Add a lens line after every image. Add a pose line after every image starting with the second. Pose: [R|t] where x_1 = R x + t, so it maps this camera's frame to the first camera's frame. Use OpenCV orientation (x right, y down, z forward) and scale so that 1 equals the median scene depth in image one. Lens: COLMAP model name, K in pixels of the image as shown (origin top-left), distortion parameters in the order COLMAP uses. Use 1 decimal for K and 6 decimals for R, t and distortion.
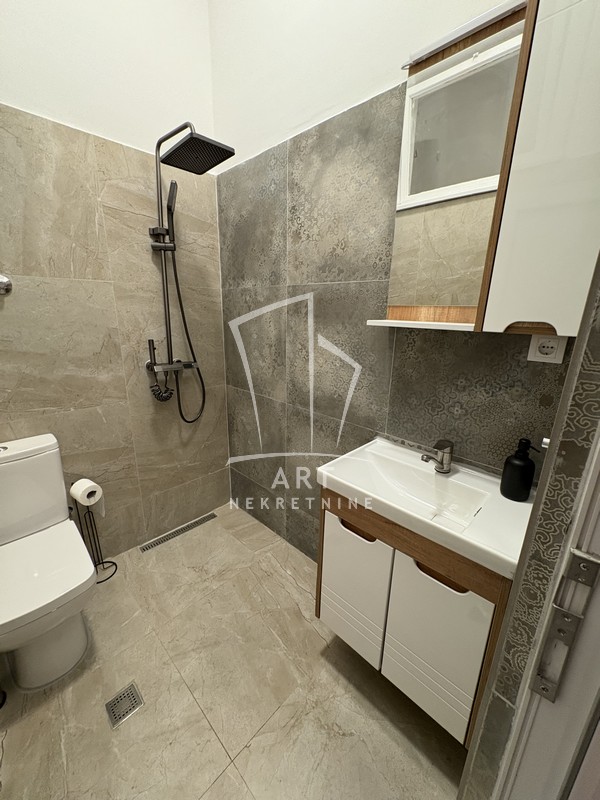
lens RADIAL K [[319.9, 0, 301.3], [0, 319.9, 400.5], [0, 0, 1]] dist [-0.002158, -0.000119]
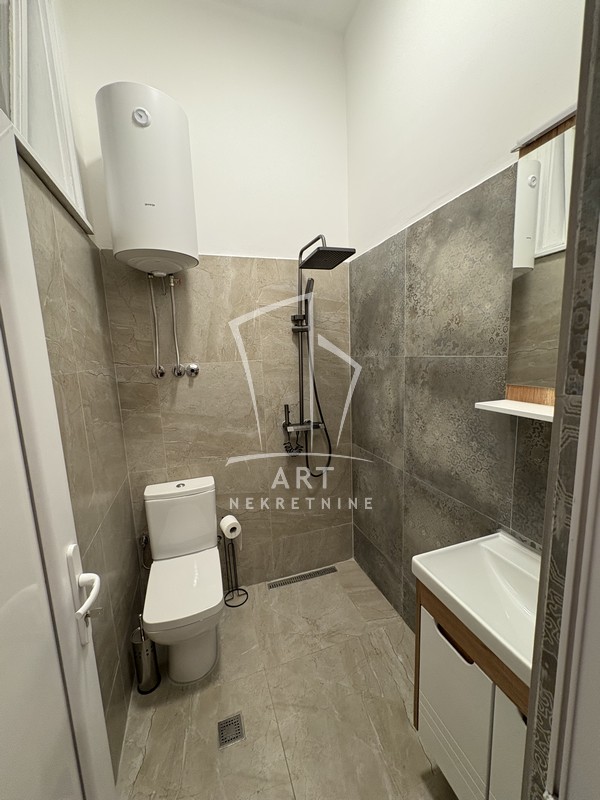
lens RADIAL K [[319.9, 0, 298.7], [0, 319.9, 400.6], [0, 0, 1]] dist [-0.002158, -0.000119]
pose [[0.888605, 0.015407, -0.458414, 0.138092], [-0.072295, 0.991647, -0.106811, -0.095673], [0.452939, 0.128054, 0.882297, -0.041803]]
